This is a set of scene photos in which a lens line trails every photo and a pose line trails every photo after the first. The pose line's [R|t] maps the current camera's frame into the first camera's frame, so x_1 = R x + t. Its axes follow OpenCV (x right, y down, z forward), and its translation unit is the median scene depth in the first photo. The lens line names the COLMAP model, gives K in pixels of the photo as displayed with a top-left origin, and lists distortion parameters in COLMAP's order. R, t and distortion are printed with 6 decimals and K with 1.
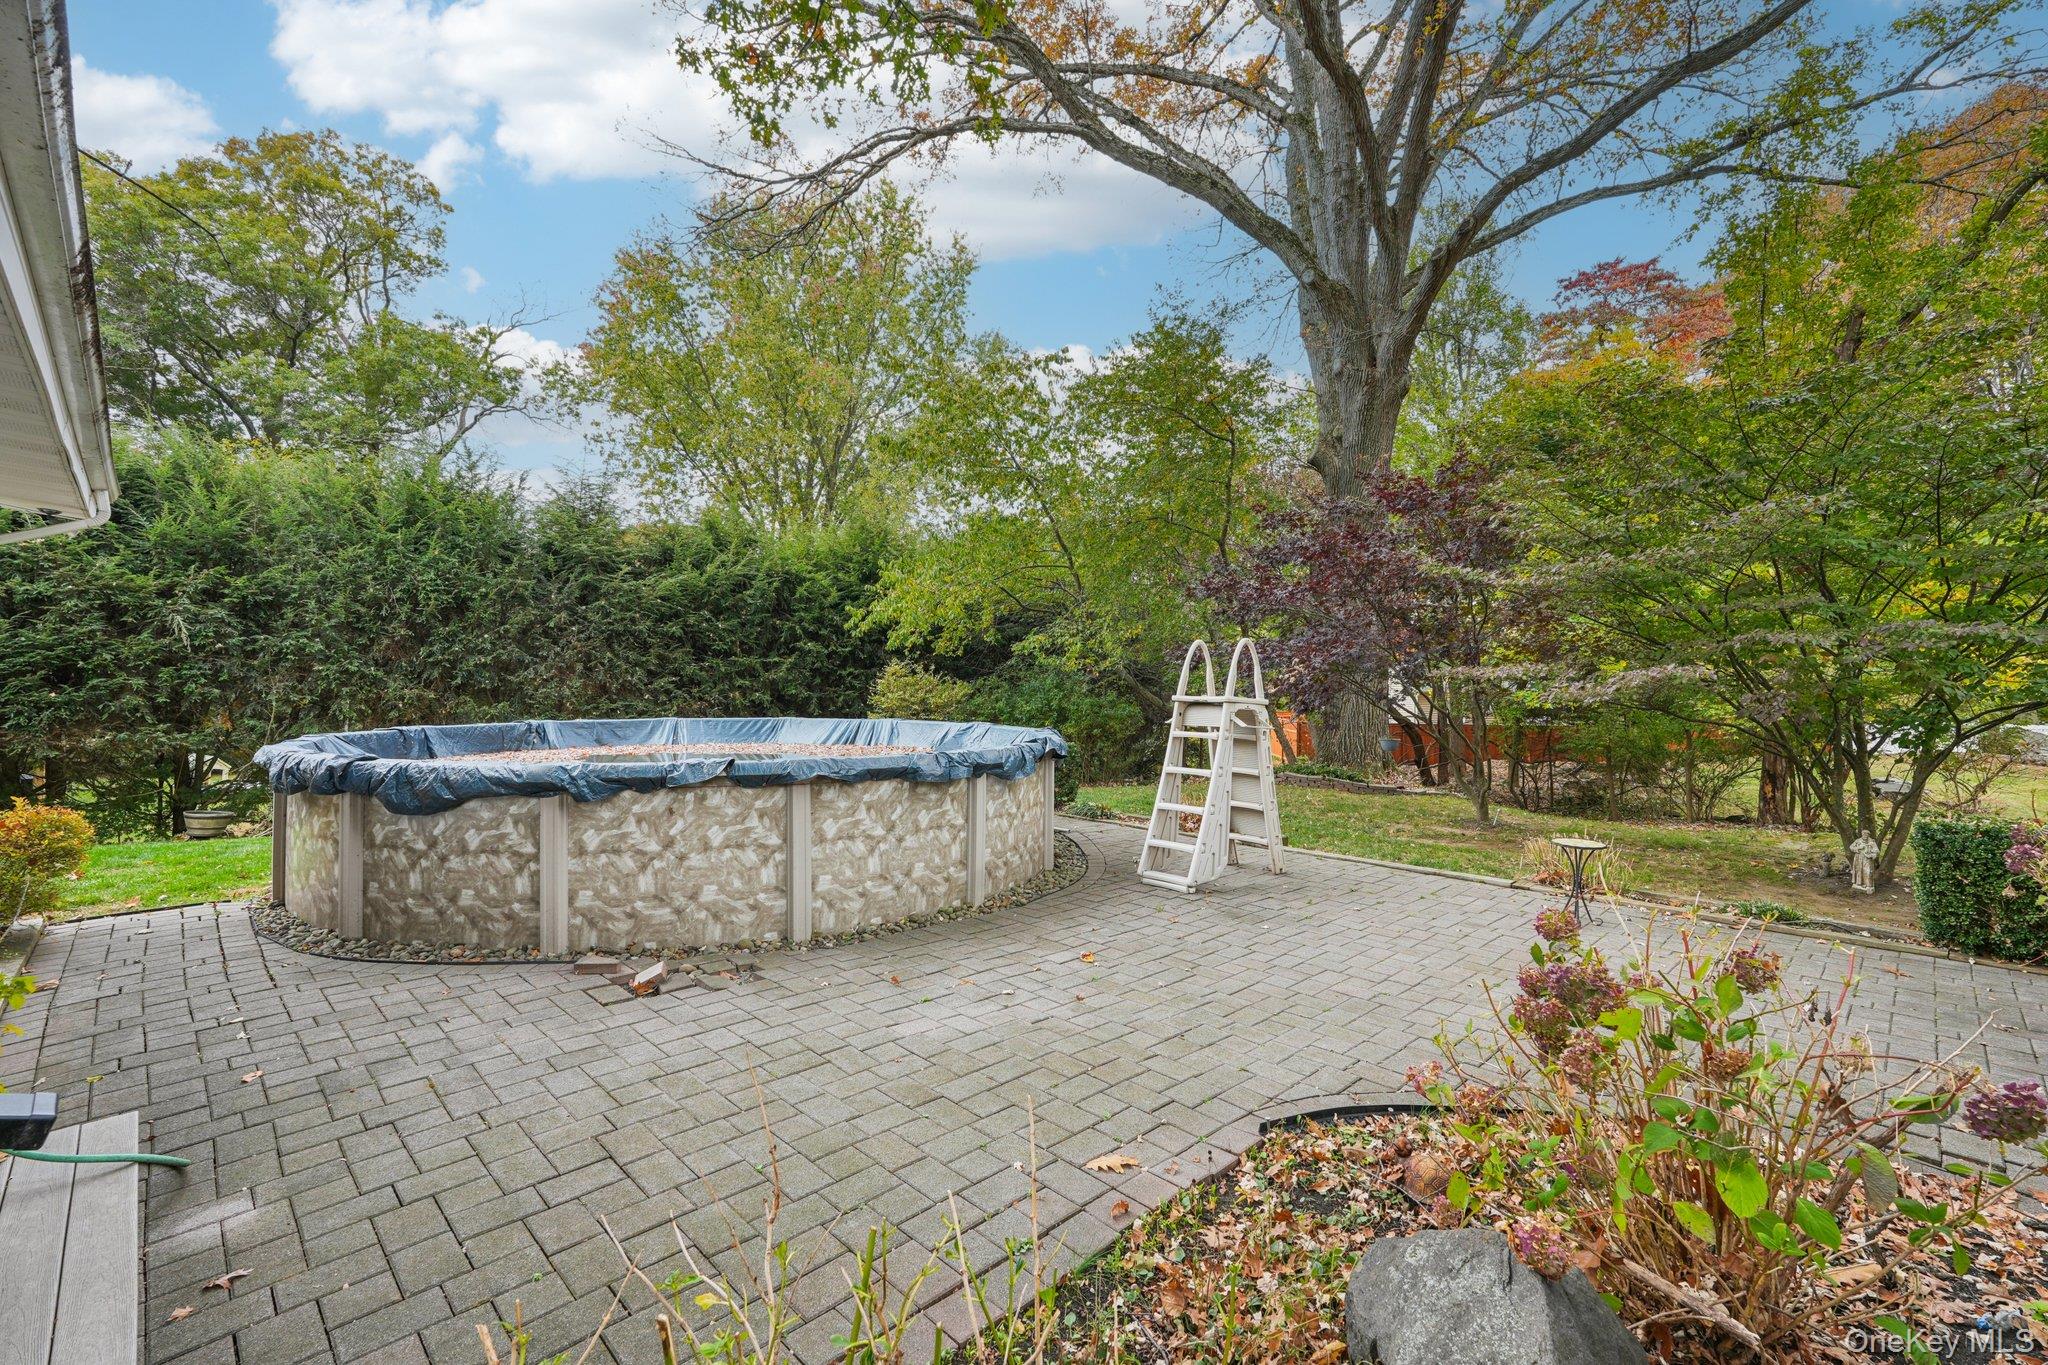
lens RADIAL K [[903.4, 0, 1034.3], [0, 903.4, 665.7], [0, 0, 1]] dist [-0.018824, 0.010696]
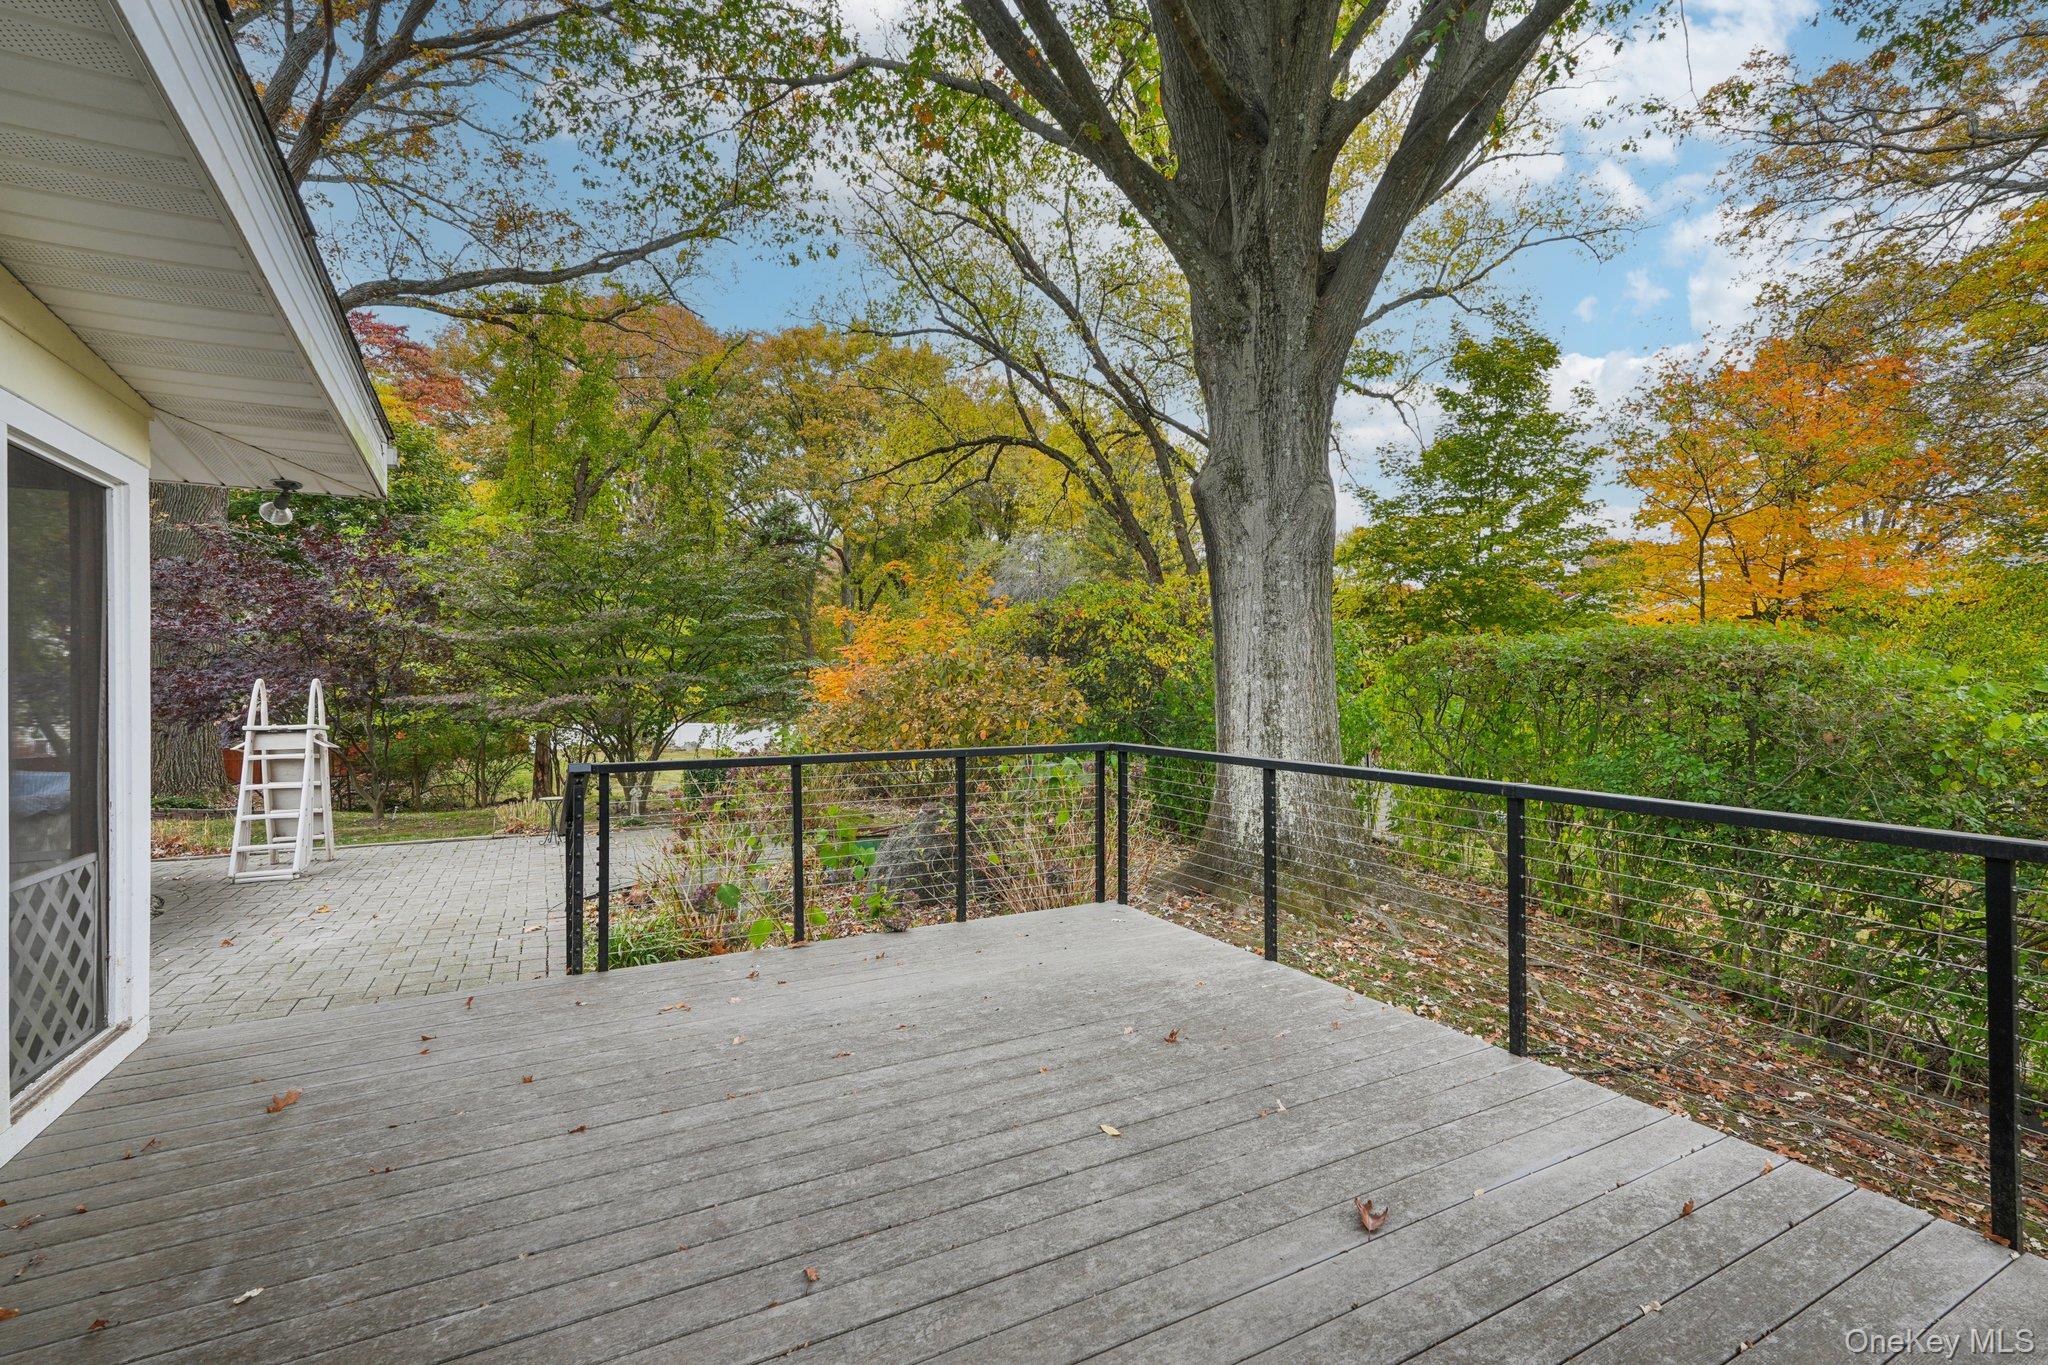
lens RADIAL K [[914.0, 0, 1024.0], [0, 914.0, 682.5], [0, 0, 1]] dist [-0.020234, 0.012510]
pose [[0.290298, -0.000466, 0.956936, -0.687416], [-0.002466, 0.999996, 0.001235, -0.027884], [-0.956933, -0.002719, 0.290296, -0.325604]]
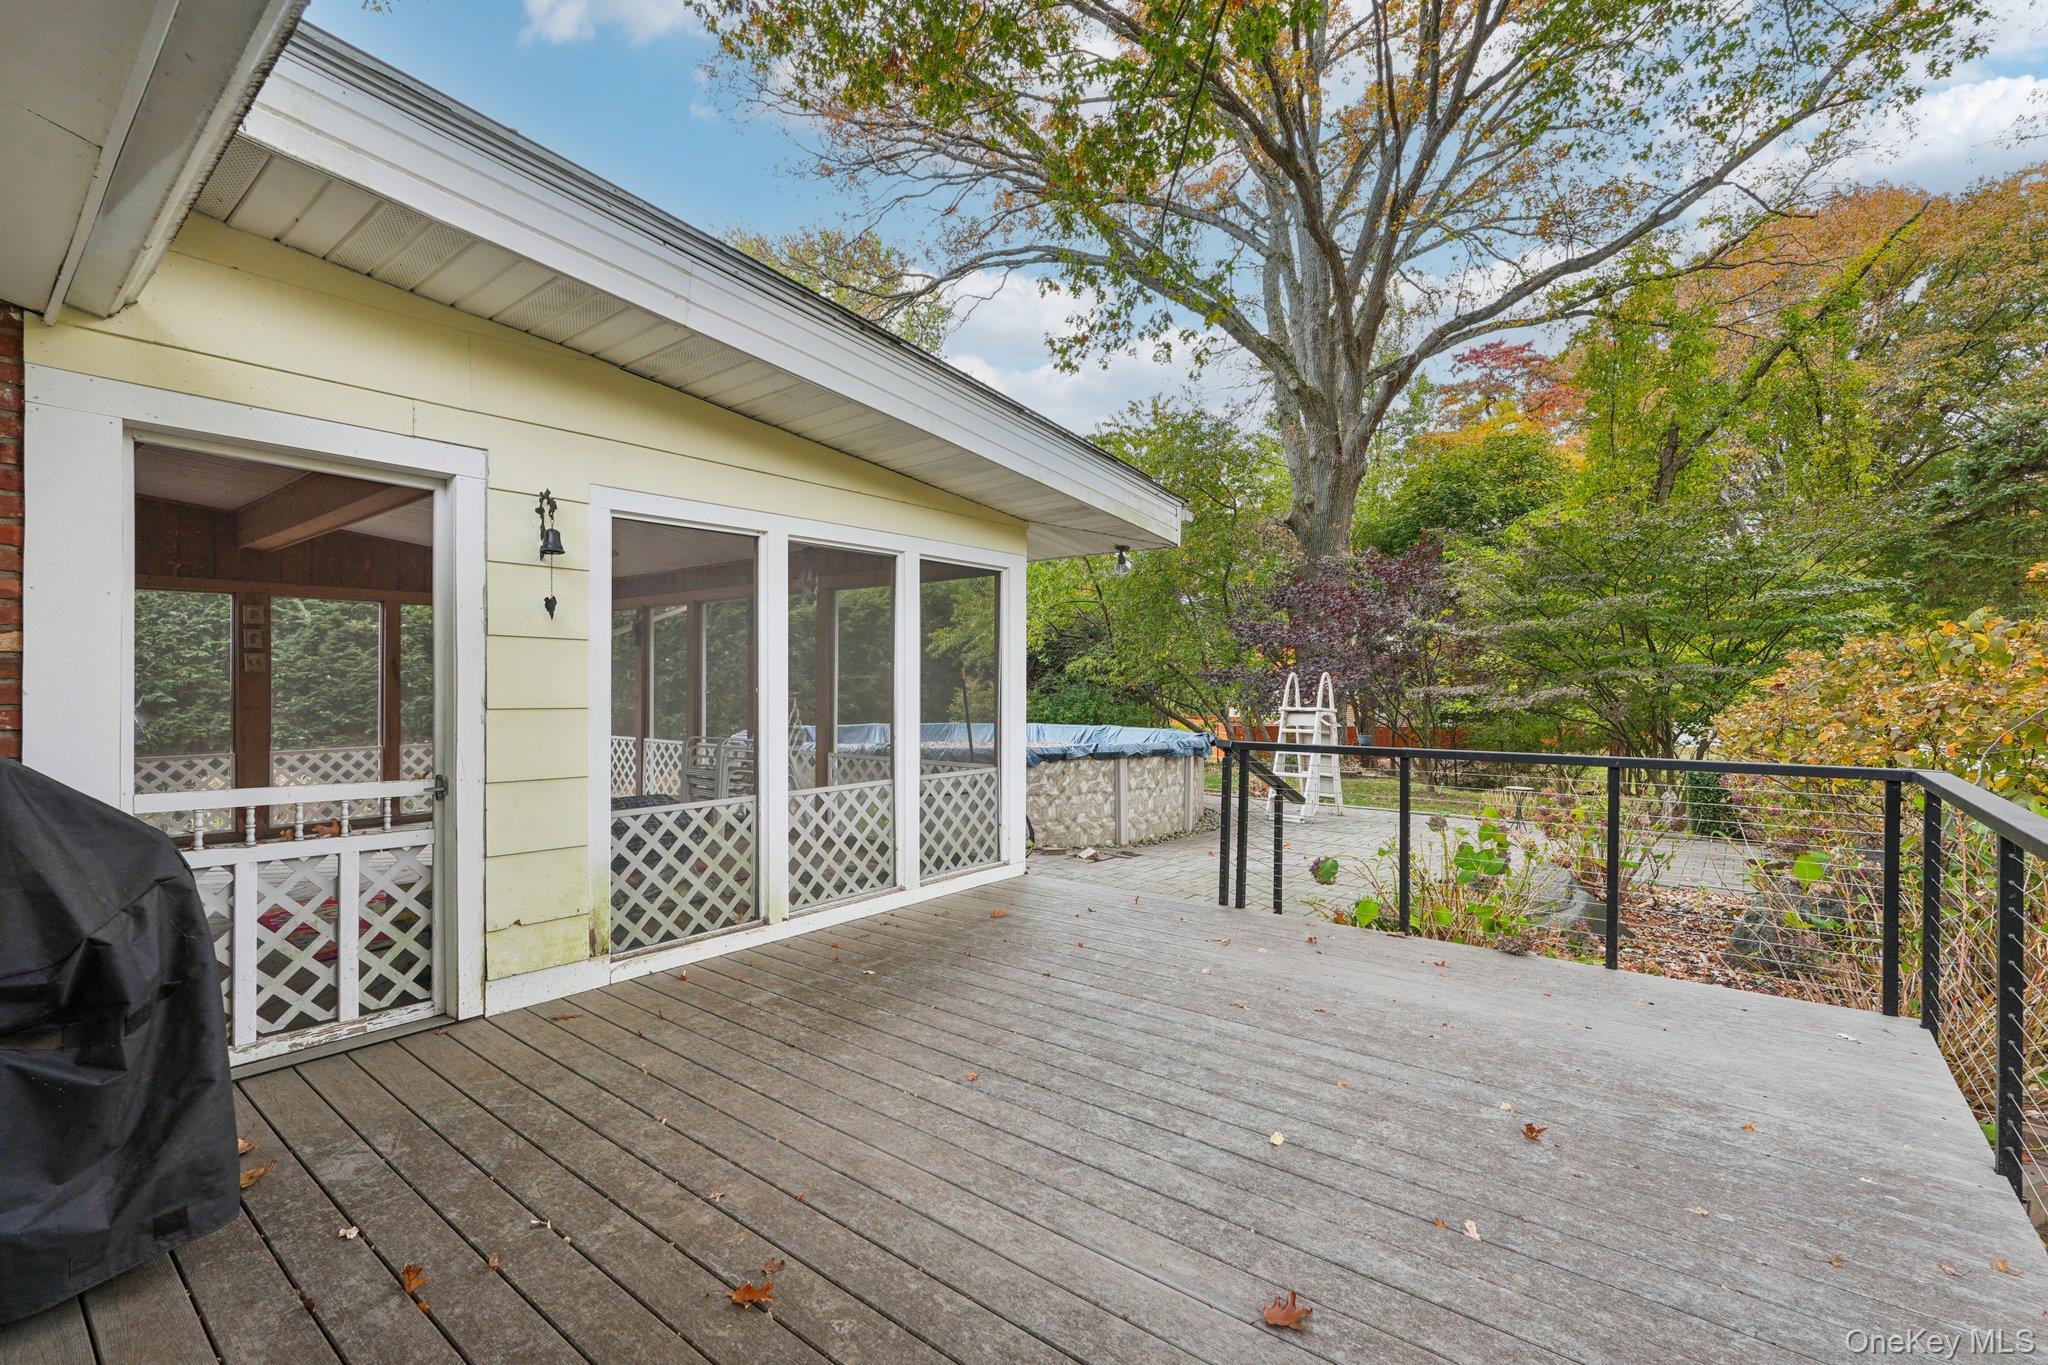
lens RADIAL K [[914.0, 0, 1024.0], [0, 914.0, 682.5], [0, 0, 1]] dist [-0.020234, 0.012510]
pose [[0.993772, -0.002015, 0.111411, -0.479114], [0.000766, 0.999936, 0.011247, -0.028929], [-0.111426, -0.011092, 0.993711, -0.573357]]
